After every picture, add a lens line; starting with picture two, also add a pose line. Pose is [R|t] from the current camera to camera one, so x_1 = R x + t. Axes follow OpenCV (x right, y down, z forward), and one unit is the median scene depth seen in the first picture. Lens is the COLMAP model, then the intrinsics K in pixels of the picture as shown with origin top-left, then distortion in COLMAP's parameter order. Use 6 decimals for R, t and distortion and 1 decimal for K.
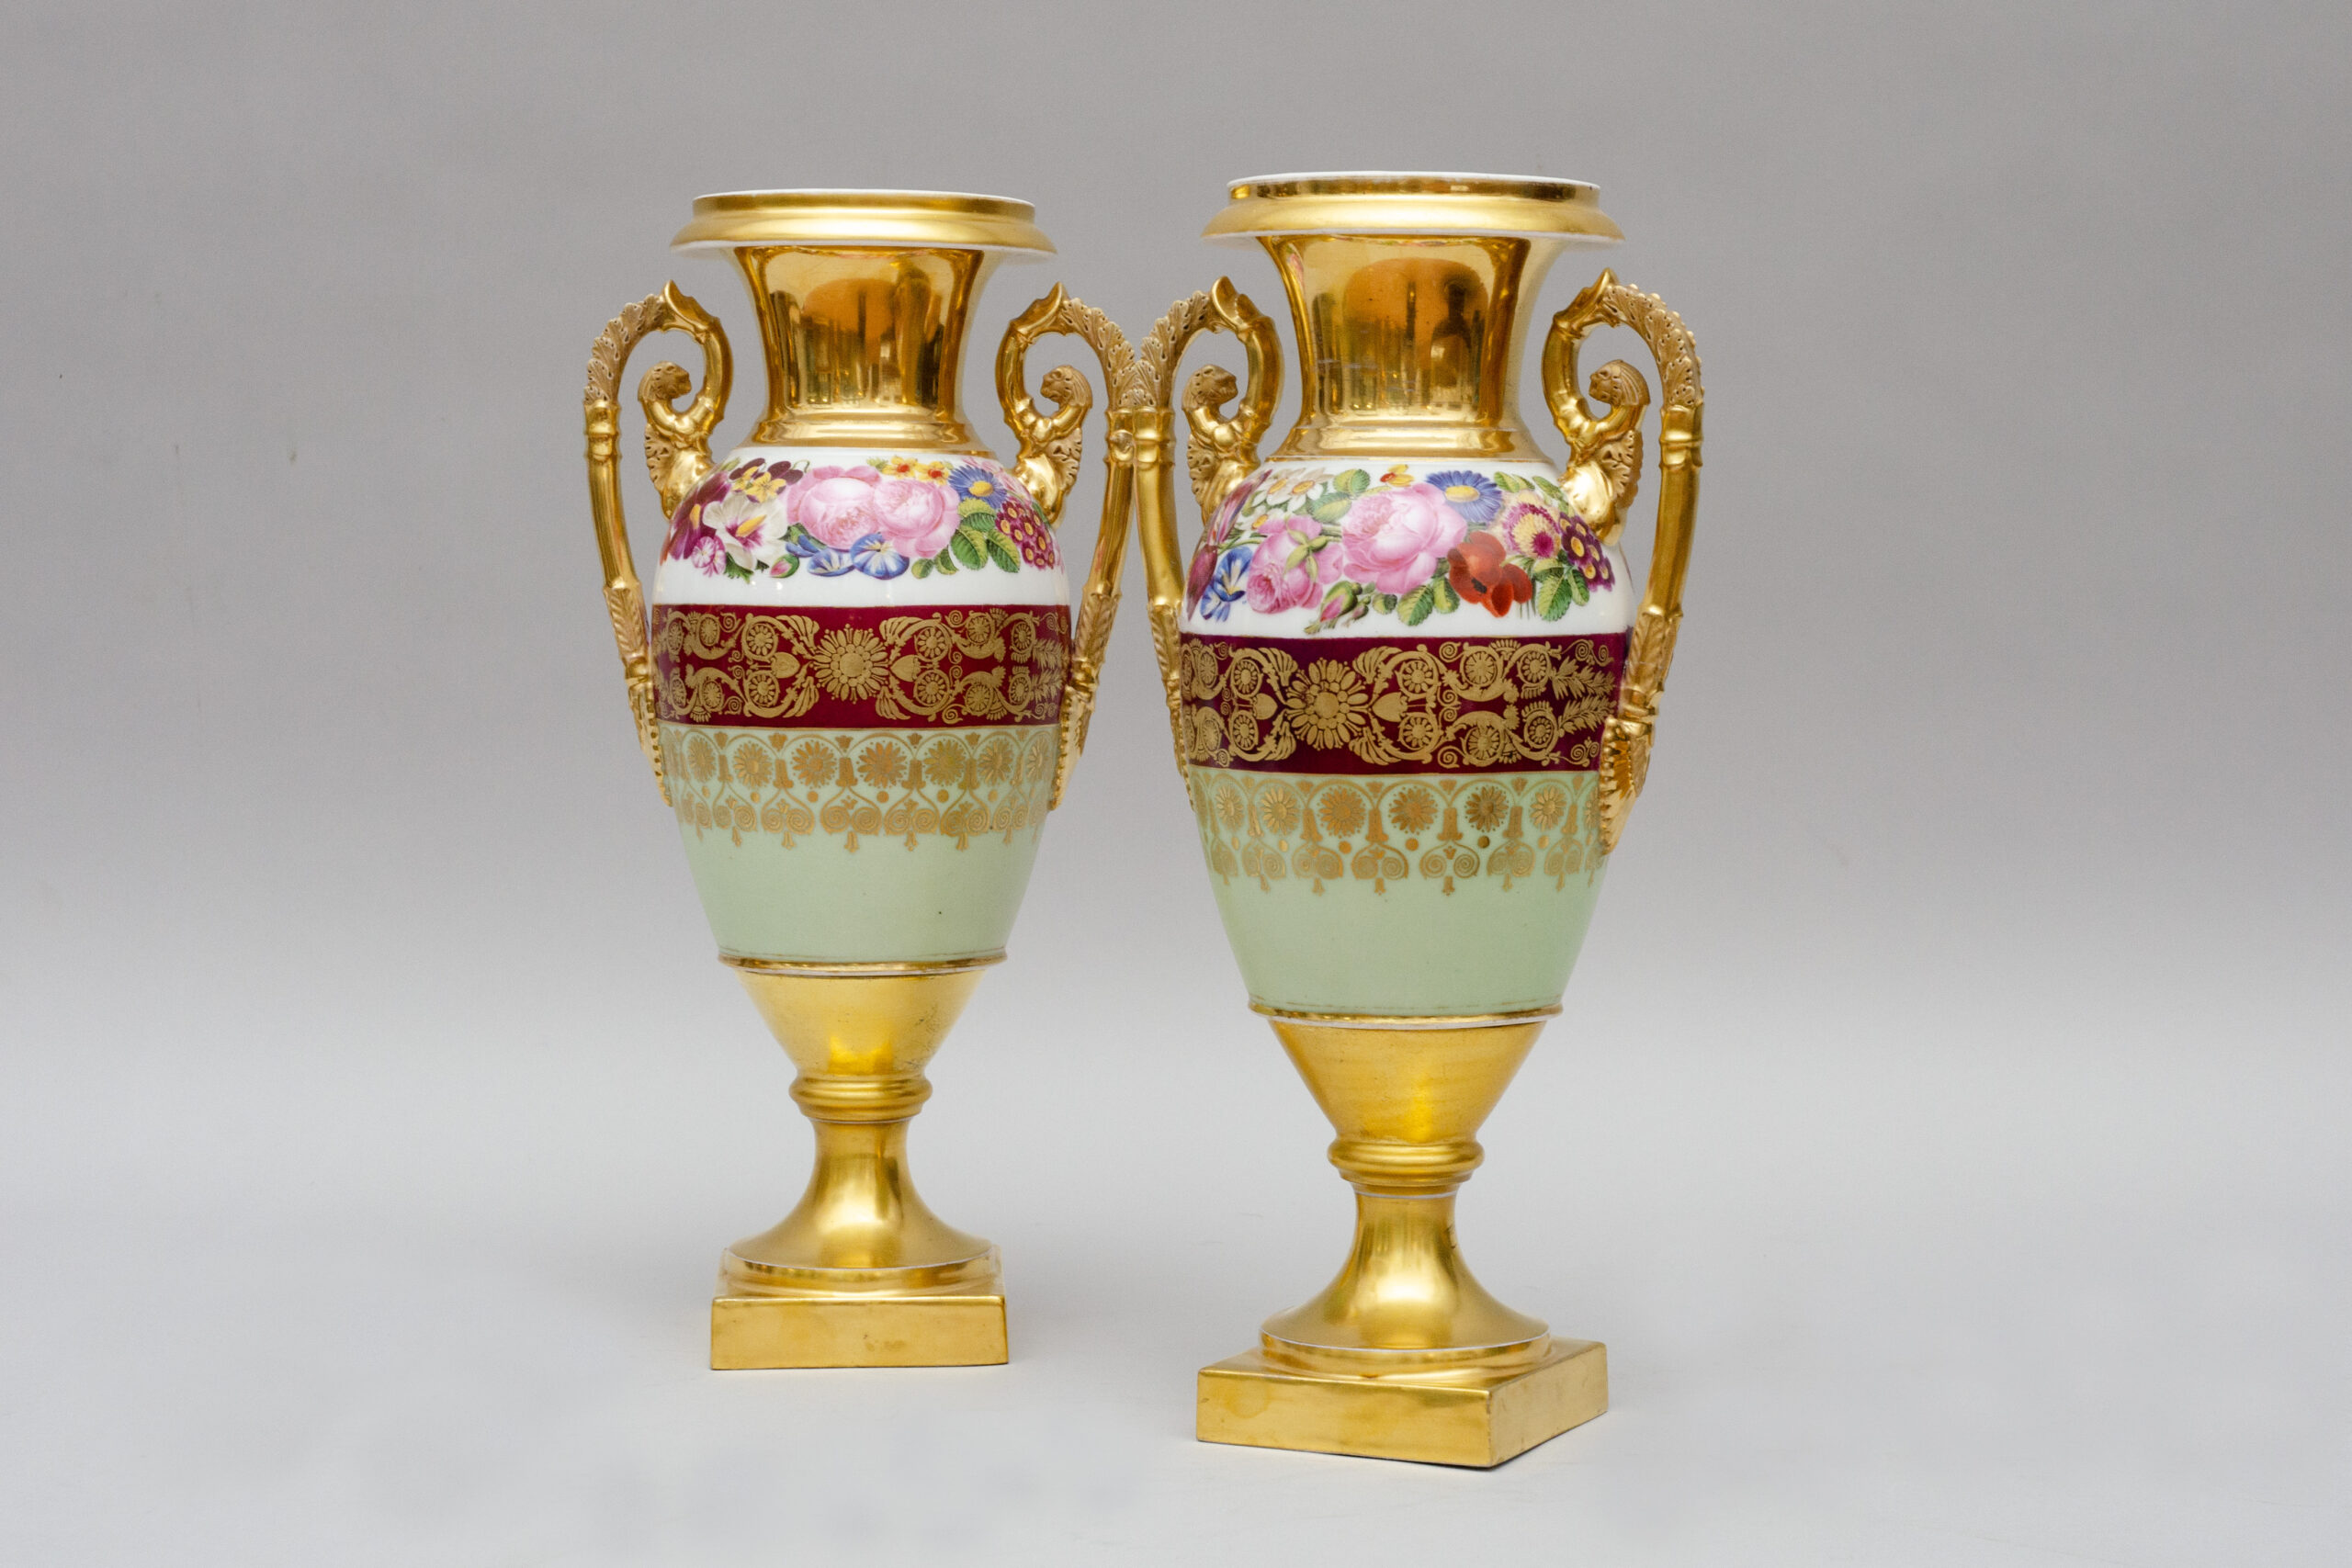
lens RADIAL K [[3996.5, 0, 1208.1], [0, 3996.5, 782.2], [0, 0, 1]] dist [0.012339, 0.021822]
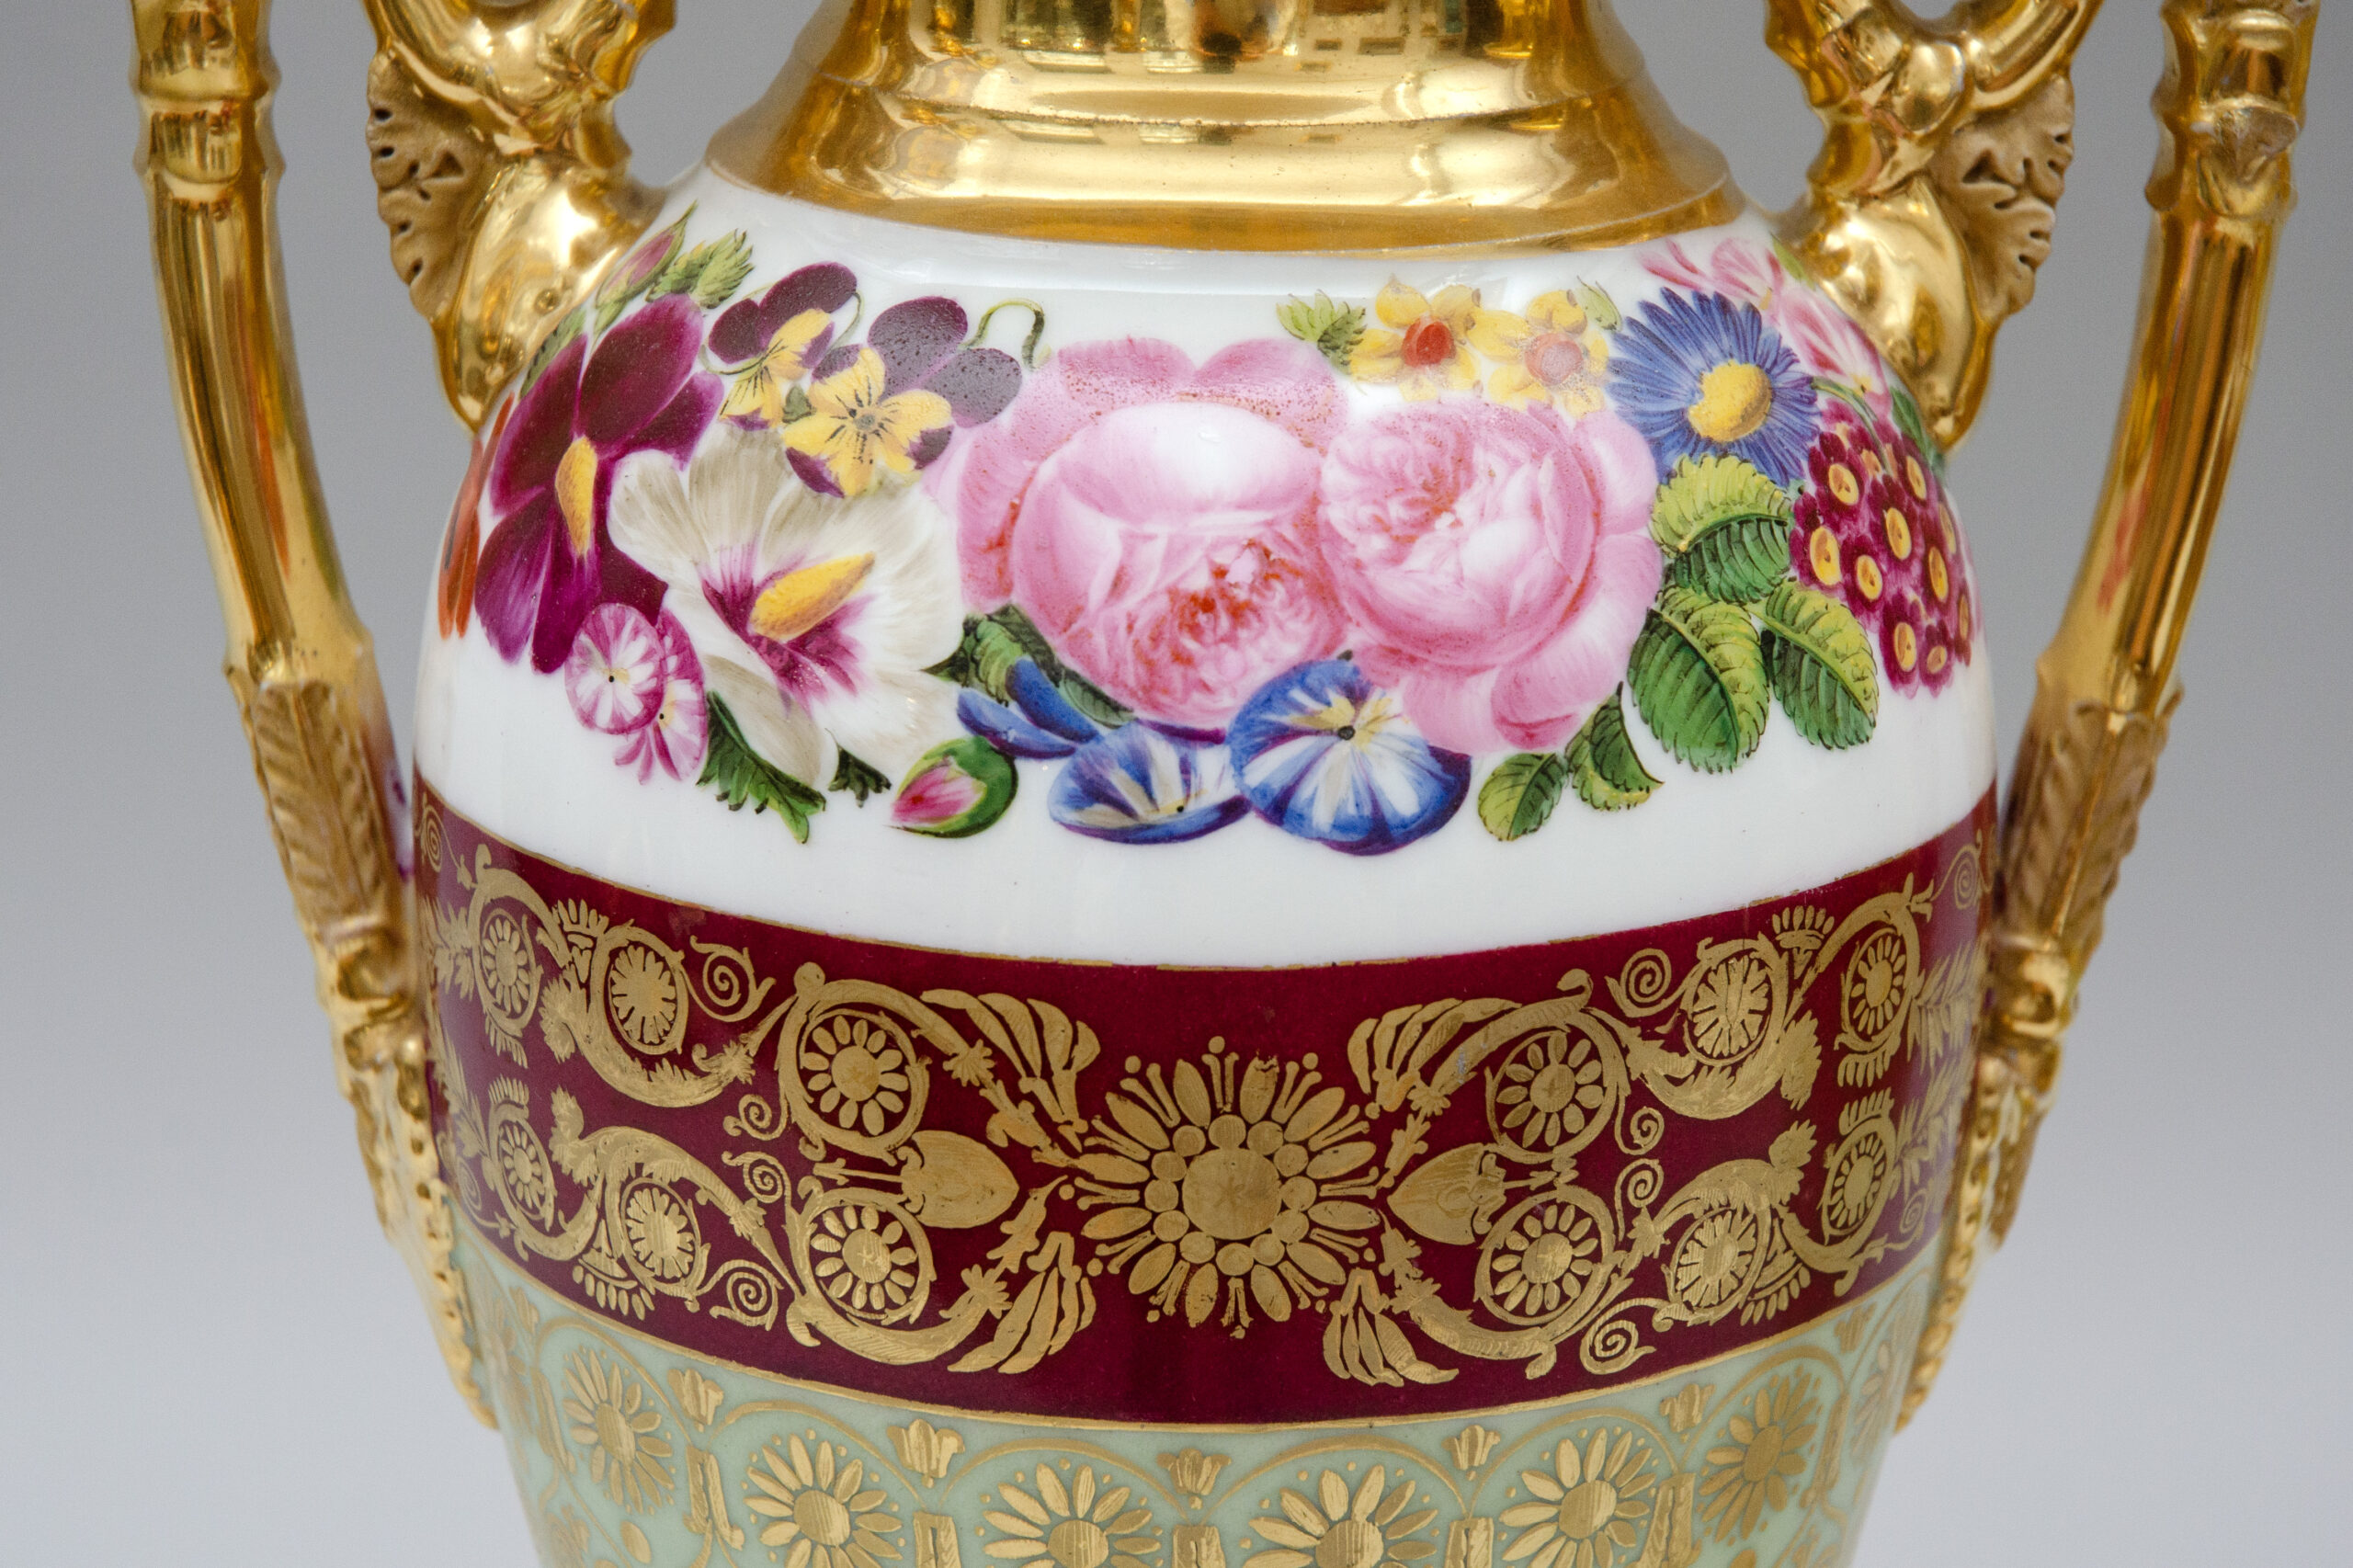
lens RADIAL K [[5431.8, 0, 1176.5], [0, 5431.8, 784.0], [0, 0, 1]] dist [0.006131, -0.148422]
pose [[0.999947, 0.008318, -0.006147, -0.089888], [-0.006648, 0.972188, 0.234108, -0.130549], [0.007924, -0.234054, 0.972191, 0.675889]]
